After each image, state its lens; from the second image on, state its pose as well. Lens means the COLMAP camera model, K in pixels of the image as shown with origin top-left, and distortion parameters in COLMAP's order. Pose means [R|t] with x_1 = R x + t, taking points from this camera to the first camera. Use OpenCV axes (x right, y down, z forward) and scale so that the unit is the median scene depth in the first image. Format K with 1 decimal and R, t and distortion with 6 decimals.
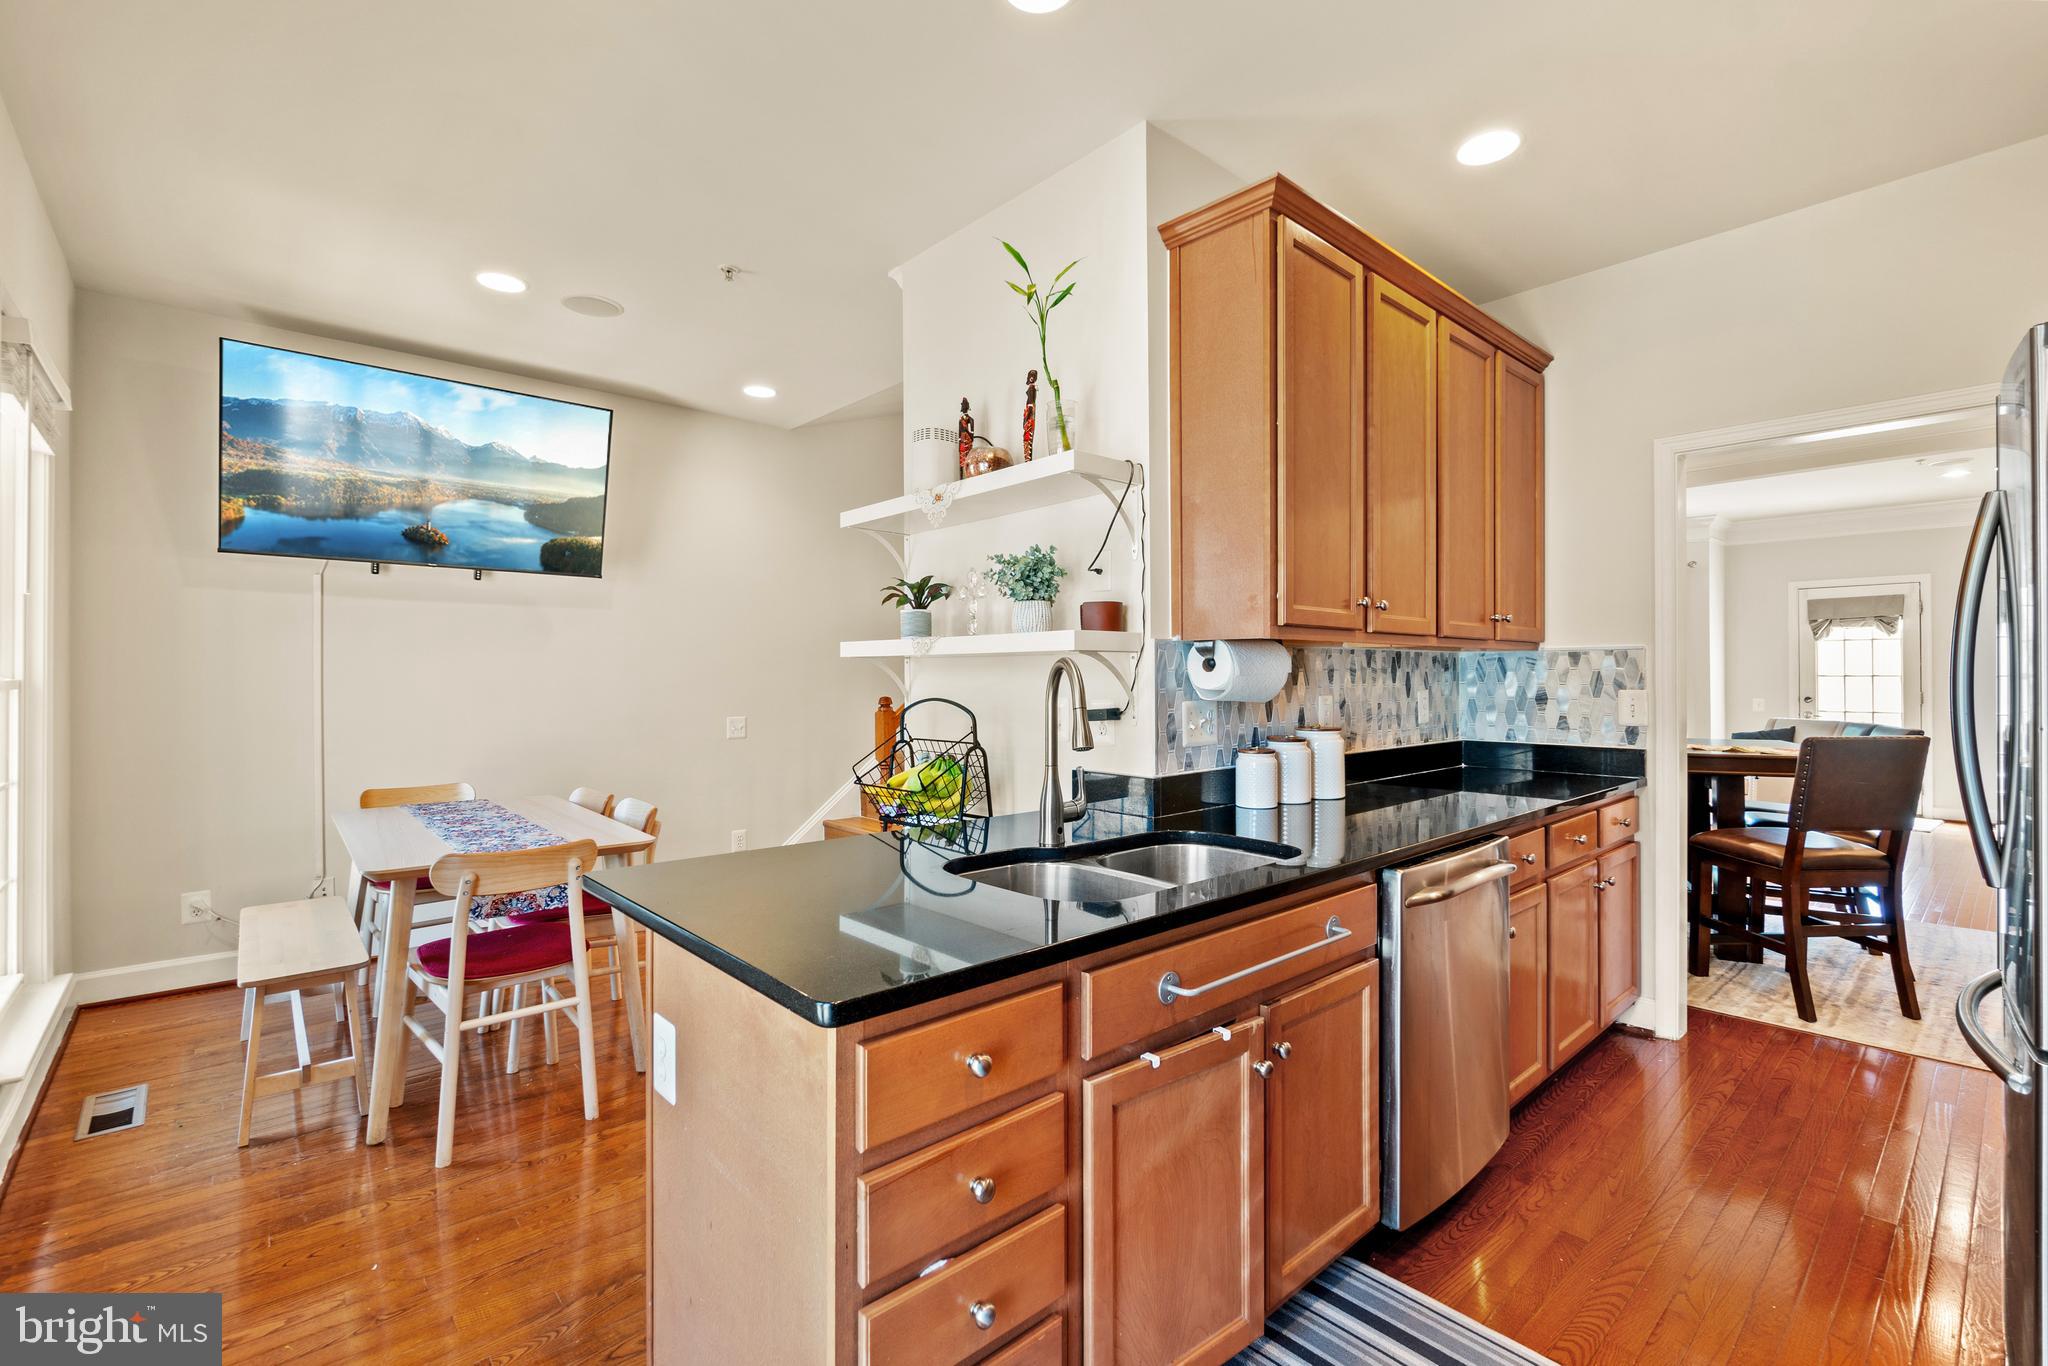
lens RADIAL K [[899.4, 0, 1027.7], [0, 899.4, 675.1], [0, 0, 1]] dist [-0.000108, 0.000058]
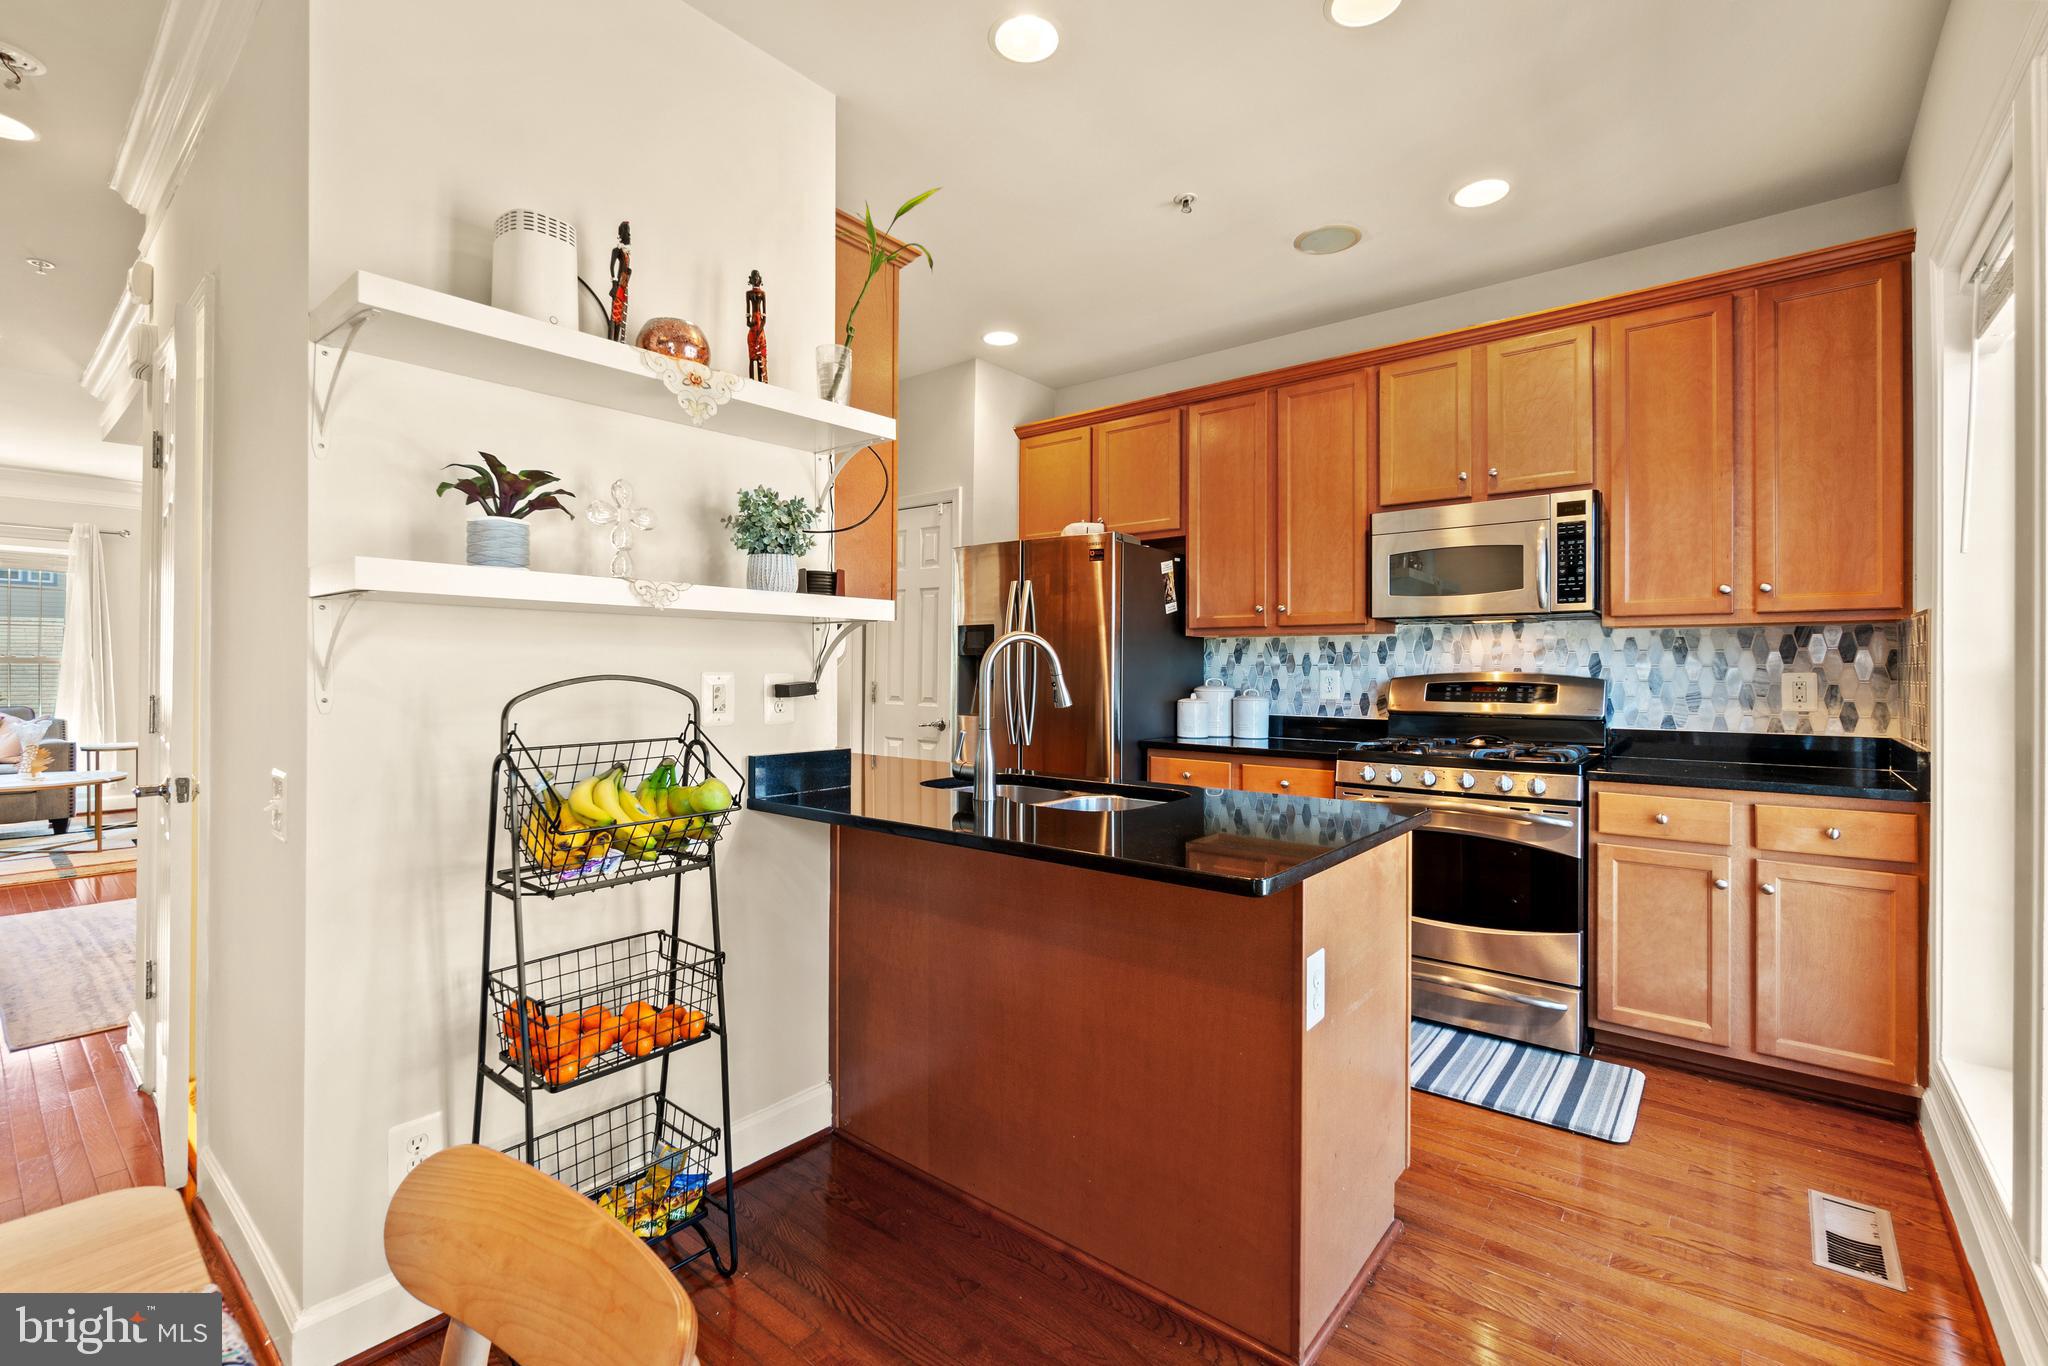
lens RADIAL K [[887.4, 0, 1024.0], [0, 887.4, 667.8], [0, 0, 1]] dist [-0.003895, -0.000364]
pose [[-0.147278, 0.002143, 0.989093, -0.602210], [-0.004355, 0.999987, -0.002815, 0.016318], [-0.989085, -0.004722, -0.147267, 0.642890]]
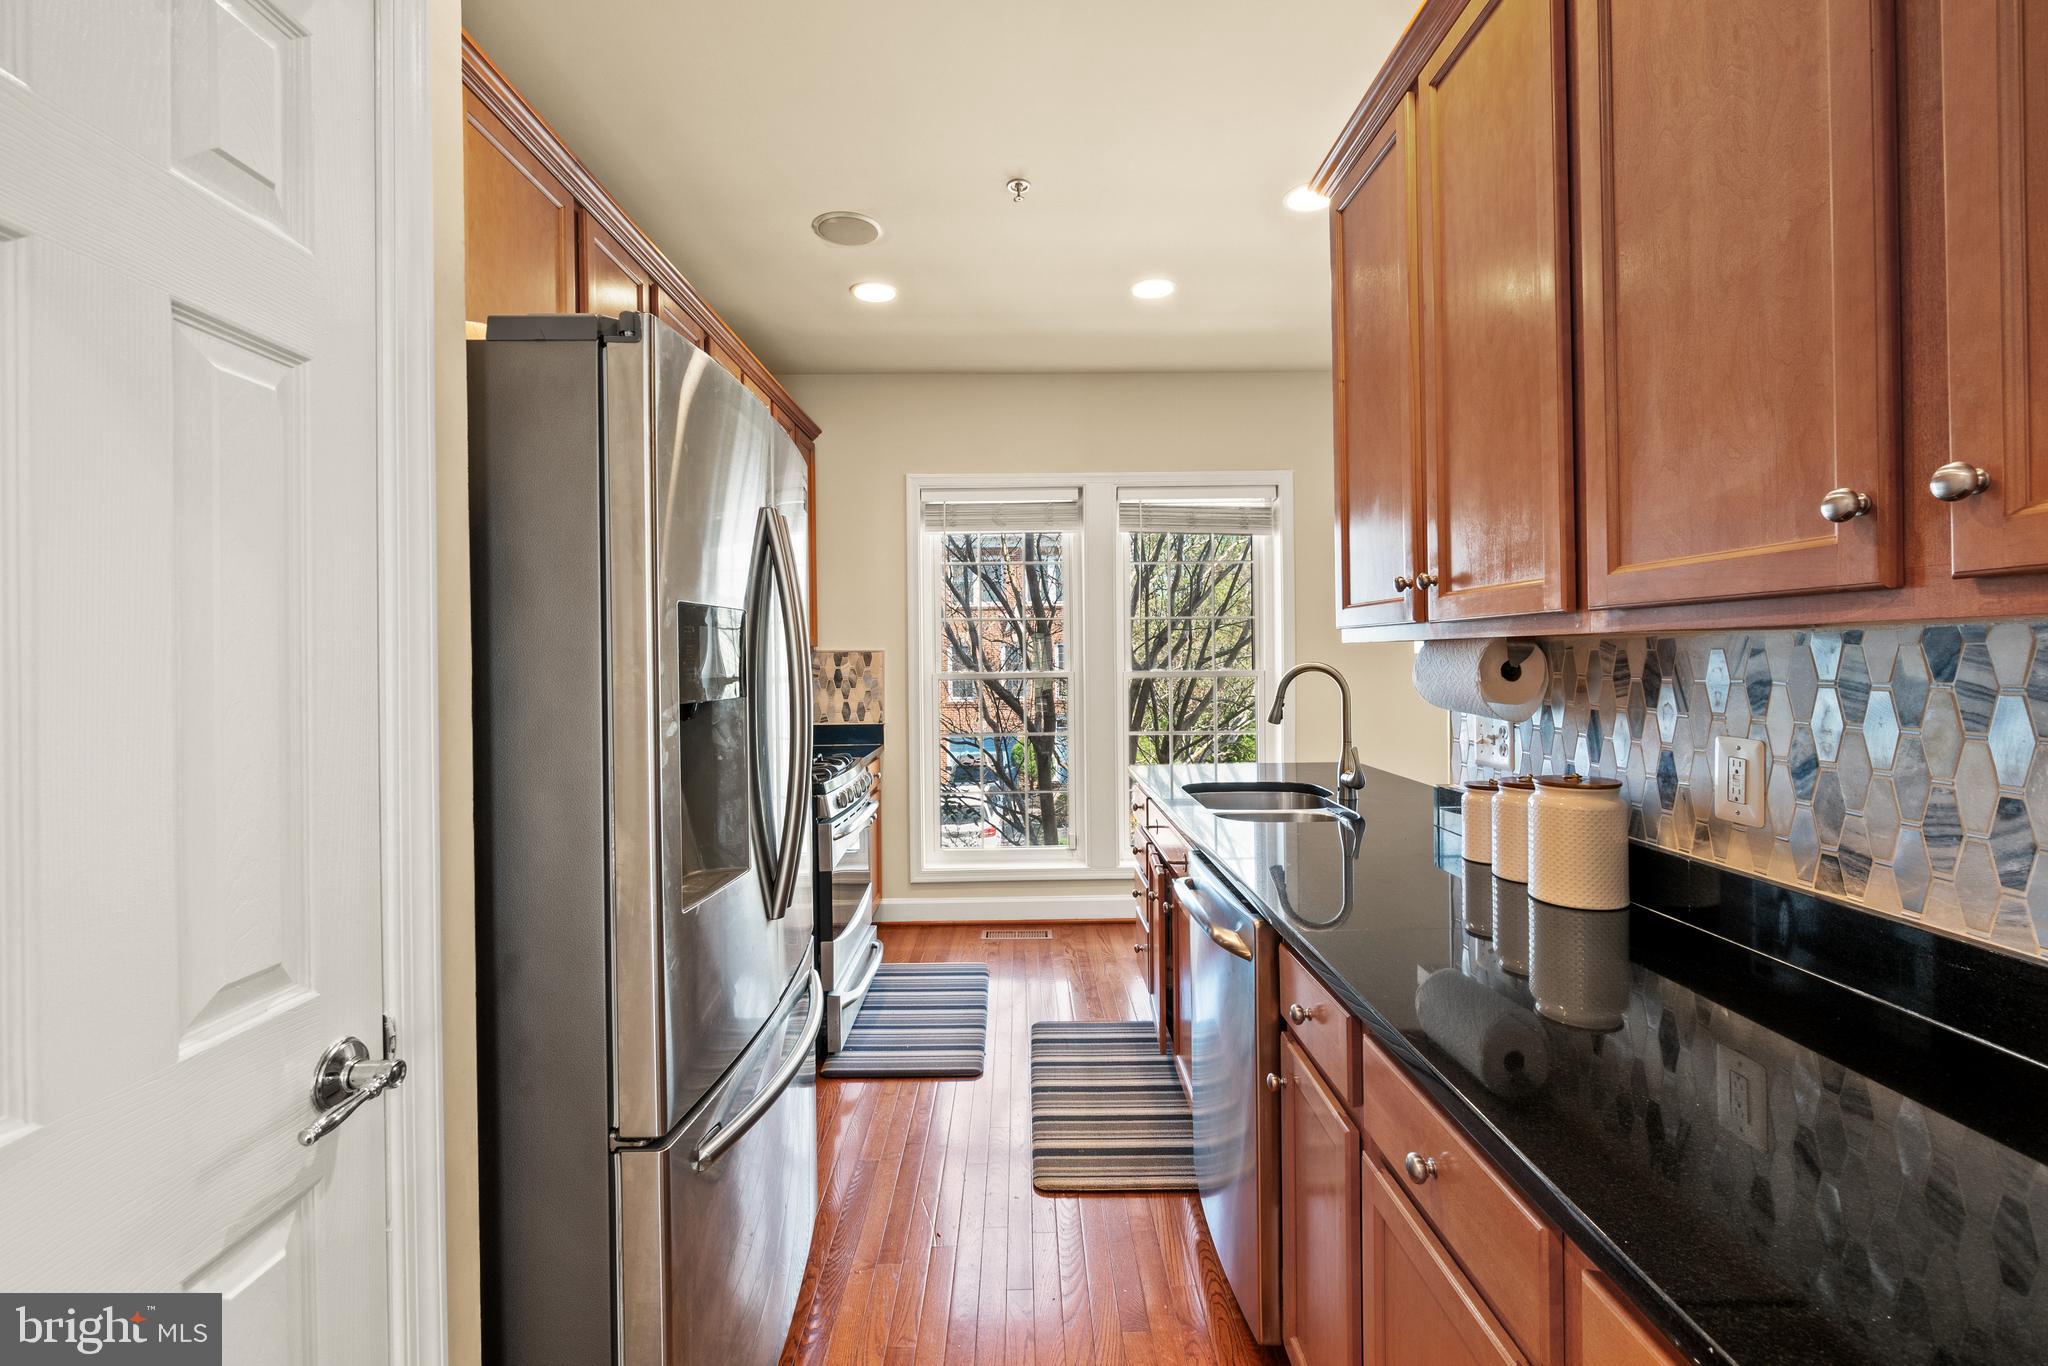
lens RADIAL K [[903.1, 0, 1011.5], [0, 903.1, 655.8], [0, 0, 1]] dist [-0.000654, 0.000105]
pose [[-0.670600, 0.007049, -0.741786, 0.811346], [0.010790, 0.999942, -0.000252, -0.021298], [0.741741, -0.008173, -0.670637, 0.892005]]
